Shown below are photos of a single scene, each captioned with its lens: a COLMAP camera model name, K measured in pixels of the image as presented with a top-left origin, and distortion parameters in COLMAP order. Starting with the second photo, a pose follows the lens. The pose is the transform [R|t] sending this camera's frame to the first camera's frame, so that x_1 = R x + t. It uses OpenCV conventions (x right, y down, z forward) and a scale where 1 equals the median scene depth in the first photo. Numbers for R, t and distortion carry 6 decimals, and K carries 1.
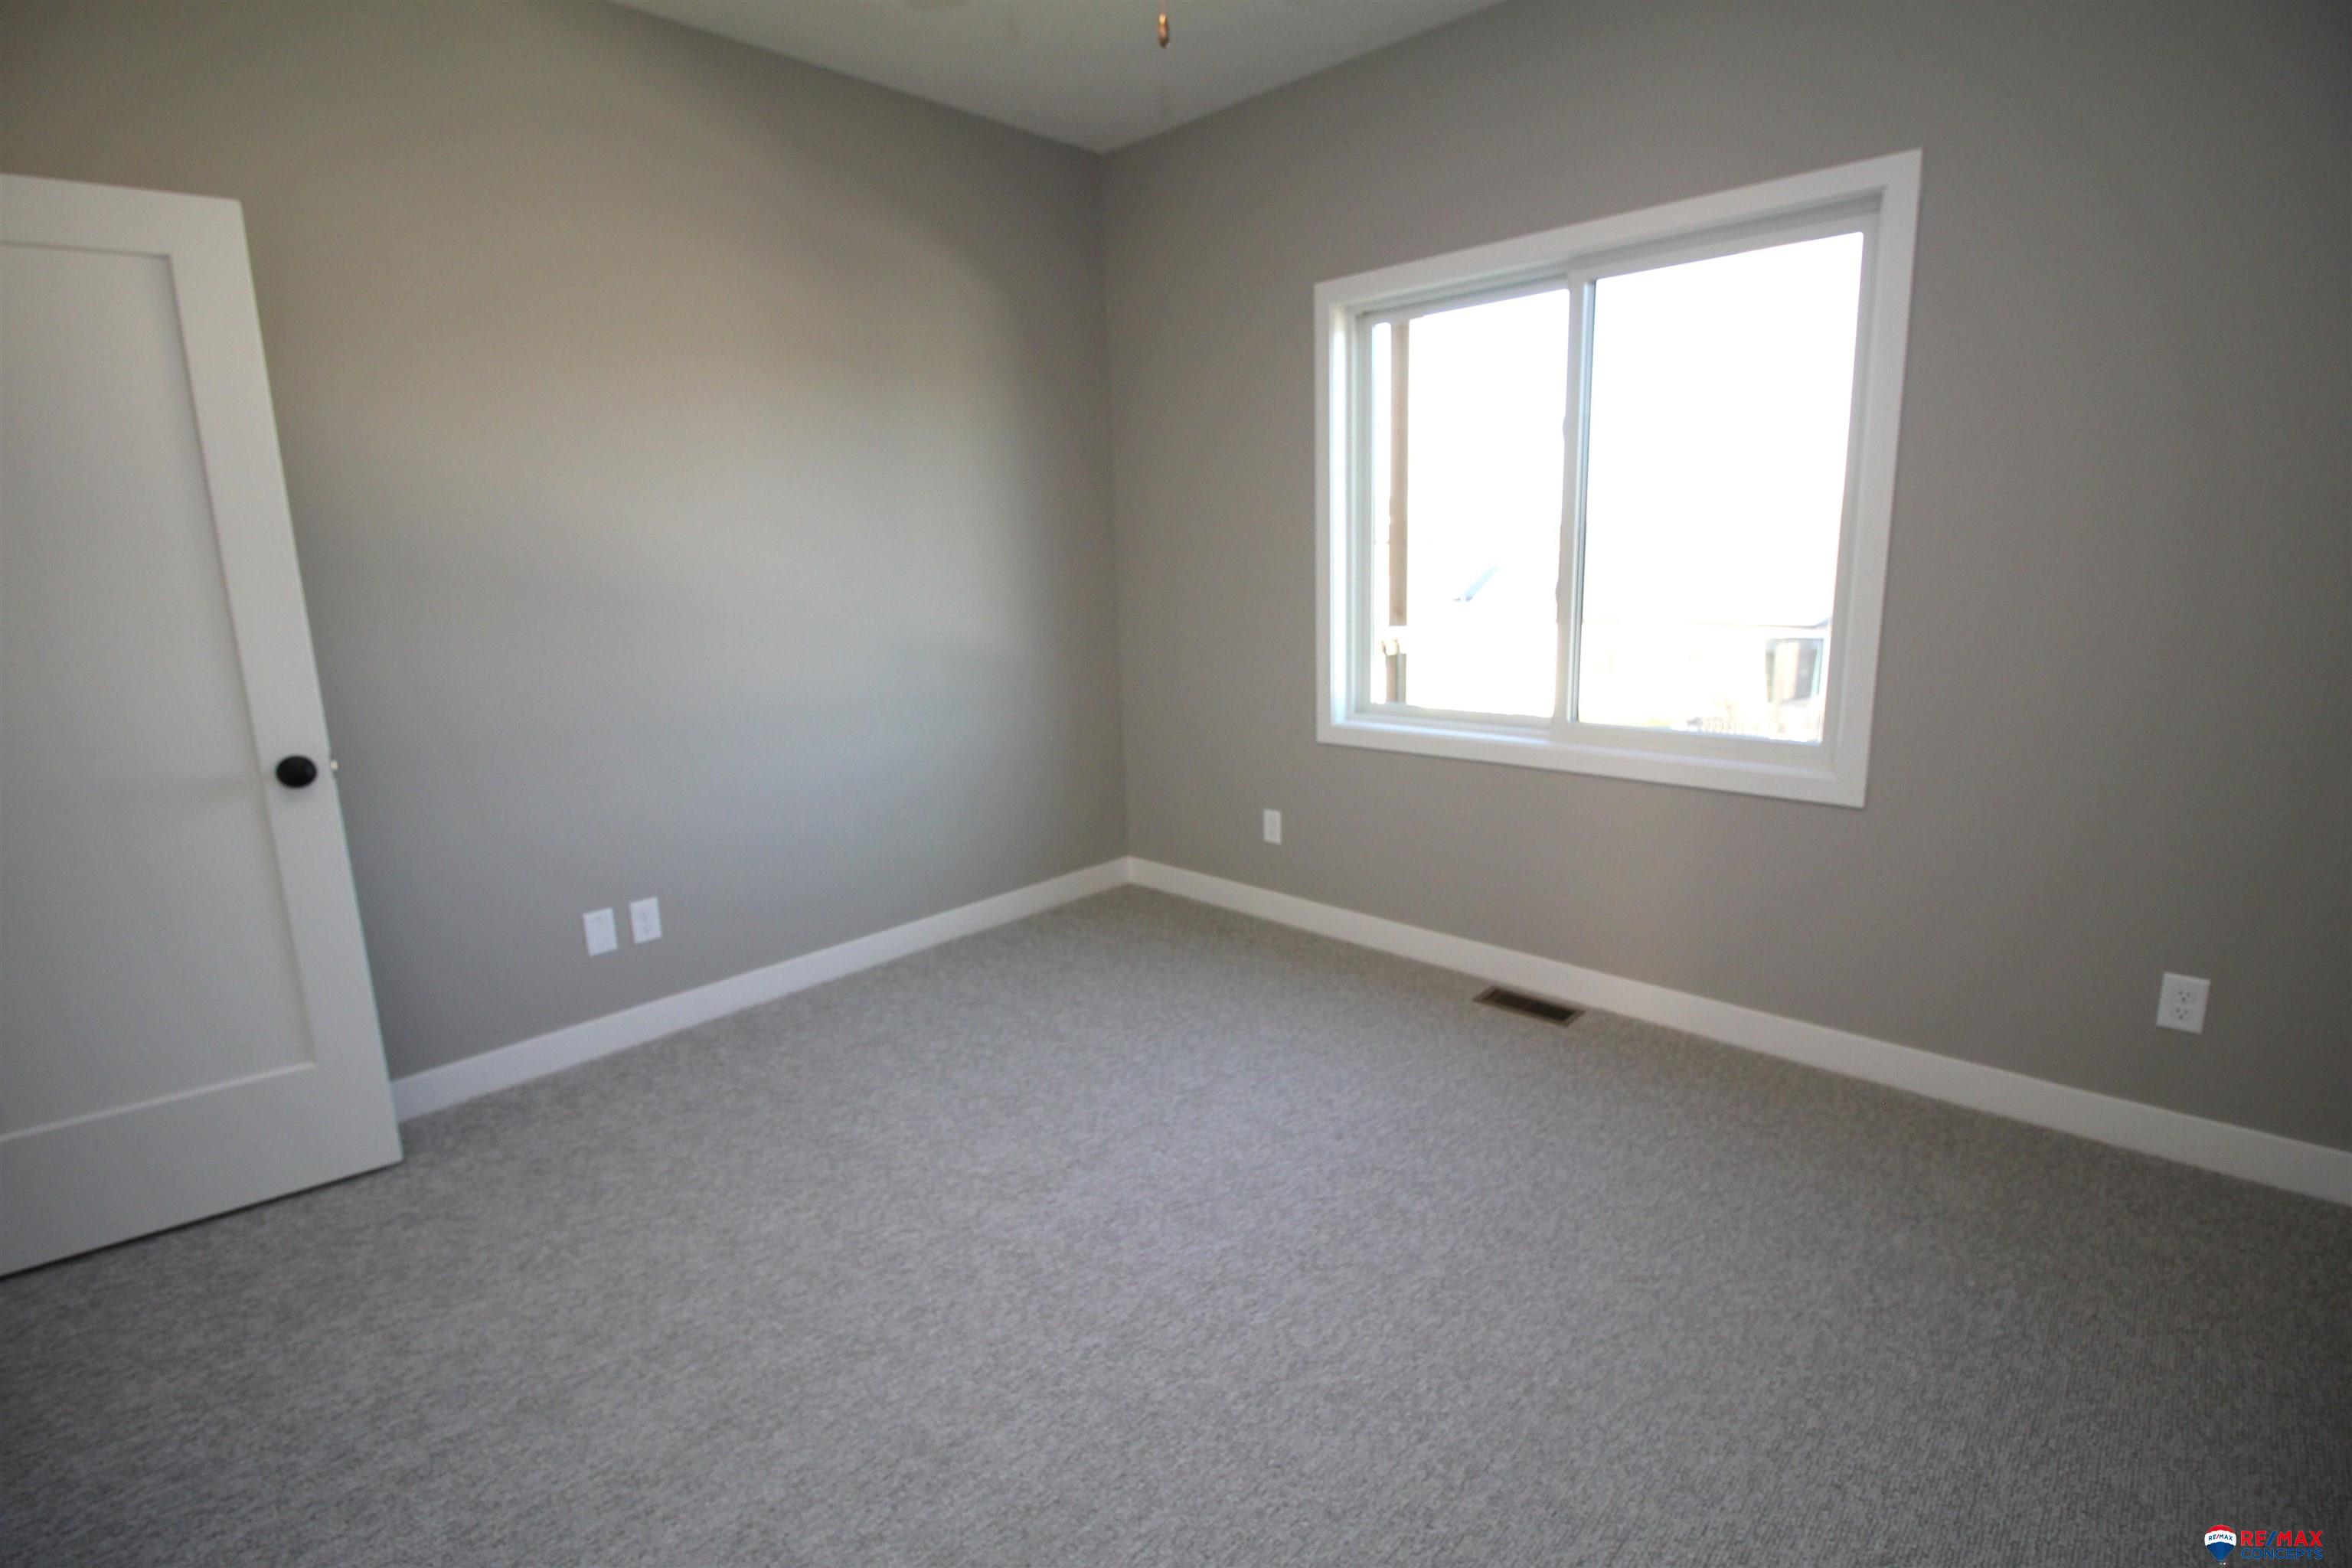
lens RADIAL K [[1094.0, 0, 1178.2], [0, 1094.0, 789.3], [0, 0, 1]] dist [-0.000325, -0.011160]
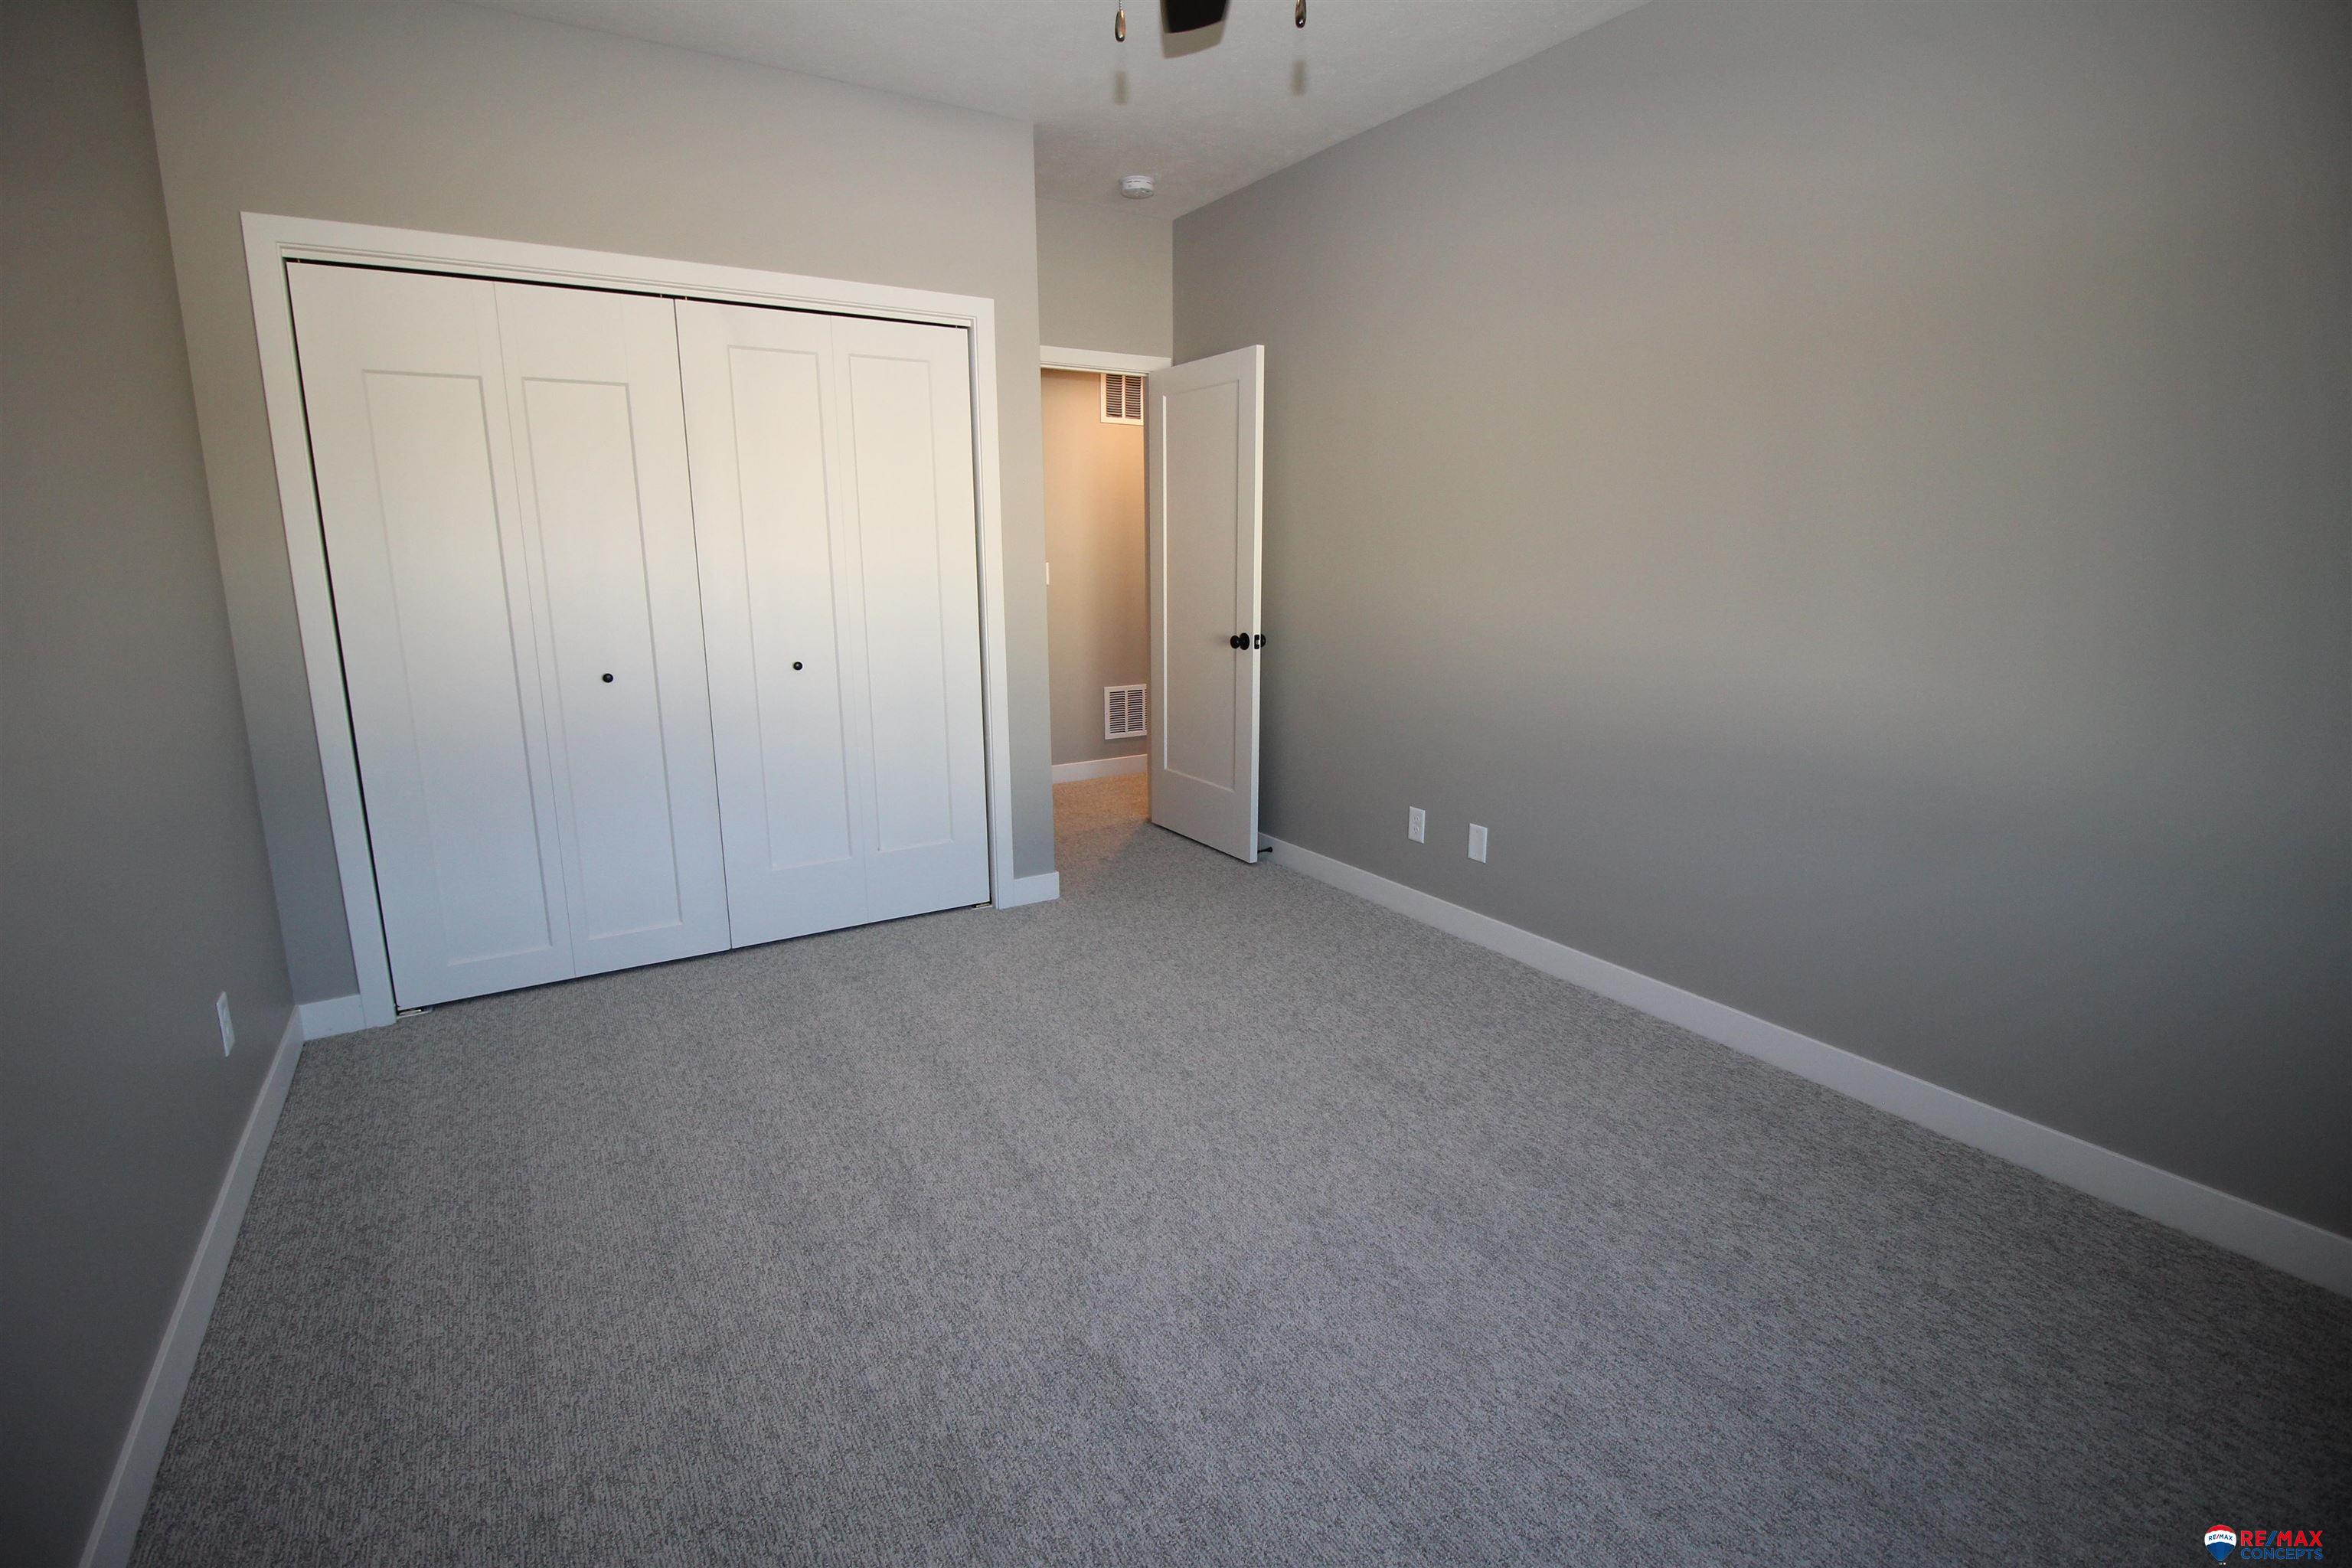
lens RADIAL K [[1094.0, 0, 1187.2], [0, 1094.0, 778.8], [0, 0, 1]] dist [-0.000325, -0.011160]
pose [[-0.220306, 0.231246, -0.947624, 1.003912], [-0.201987, 0.939620, 0.276251, -0.273536], [0.954288, 0.252268, -0.160295, 1.147451]]
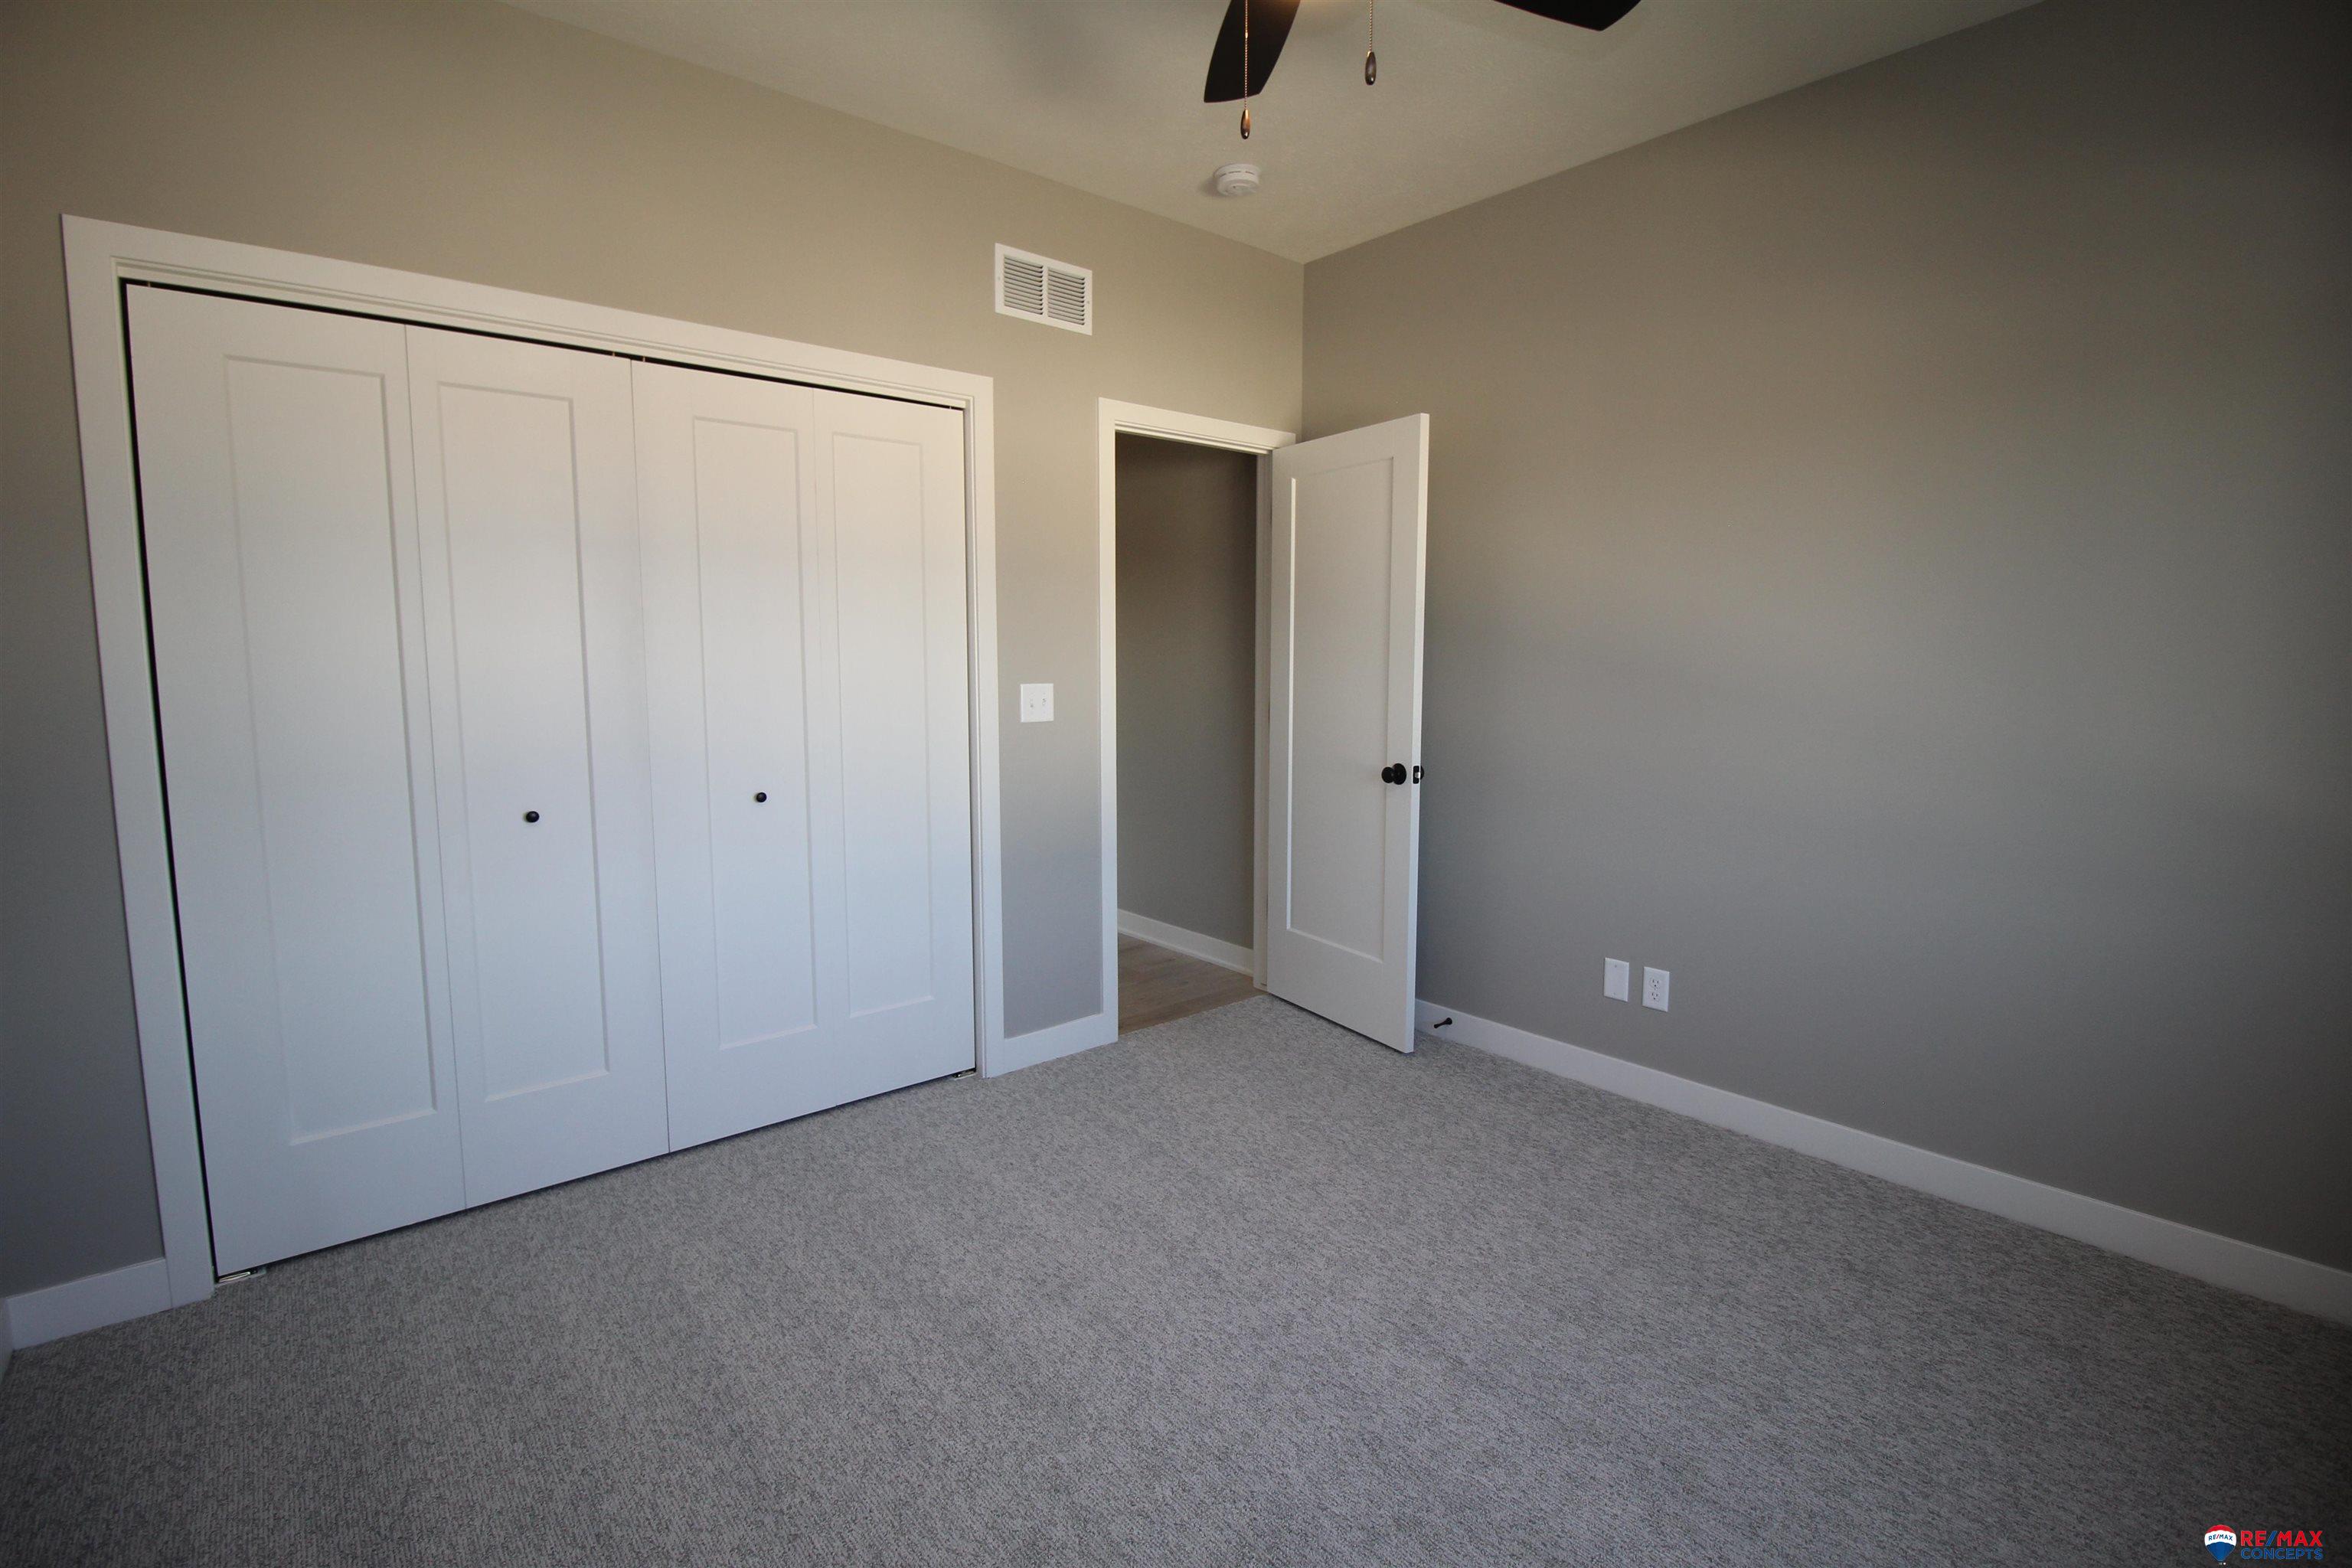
lens RADIAL K [[1094.0, 0, 1178.6], [0, 1094.0, 772.3], [0, 0, 1]] dist [-0.000325, -0.011160]
pose [[-0.118361, 0.139817, -0.983078, 0.680148], [-0.207948, 0.964594, 0.162224, -0.185322], [0.970952, 0.223630, -0.085095, 0.742506]]
